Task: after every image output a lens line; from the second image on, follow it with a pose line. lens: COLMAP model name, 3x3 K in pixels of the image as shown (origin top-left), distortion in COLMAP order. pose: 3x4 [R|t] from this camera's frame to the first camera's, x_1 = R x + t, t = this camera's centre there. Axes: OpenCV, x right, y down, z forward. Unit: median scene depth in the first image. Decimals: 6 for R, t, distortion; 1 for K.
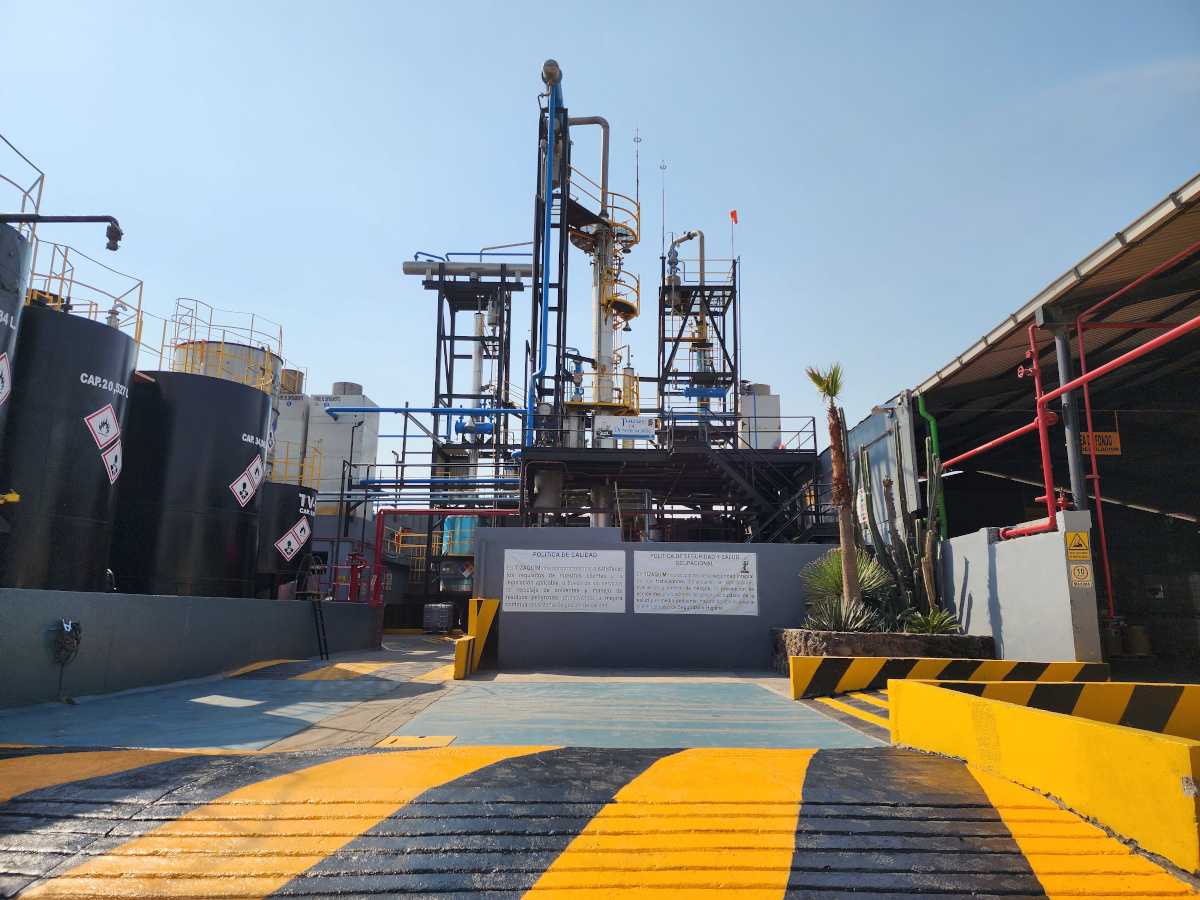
lens RADIAL K [[800.1, 0, 603.1], [0, 800.1, 448.0], [0, 0, 1]] dist [0.048729, -0.001698]
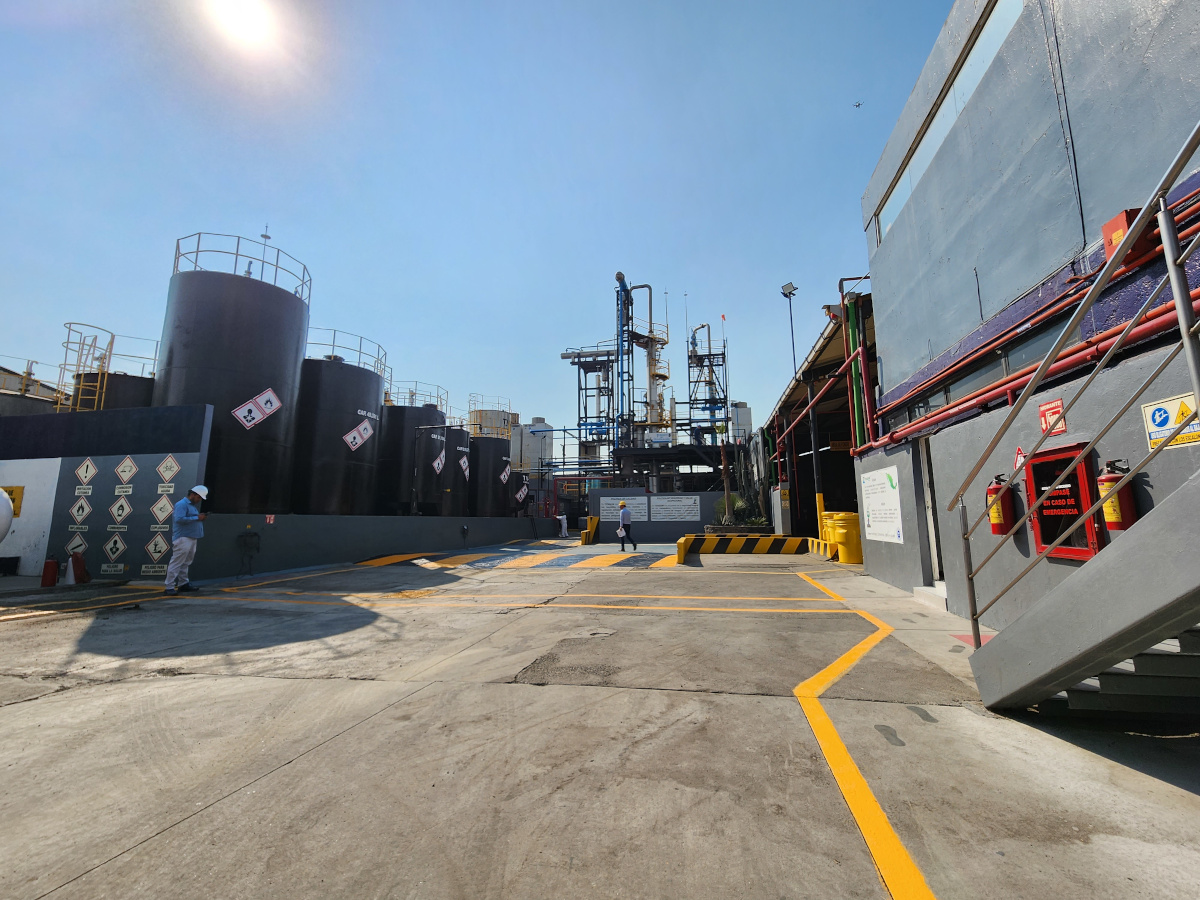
lens RADIAL K [[490.9, 0, 602.0], [0, 490.9, 448.7], [0, 0, 1]] dist [0.004472, -0.000359]
pose [[0.981829, -0.041875, -0.185091, 0.082924], [0.052949, 0.997065, 0.055298, -0.052898], [0.182232, -0.064094, 0.981164, -0.245927]]
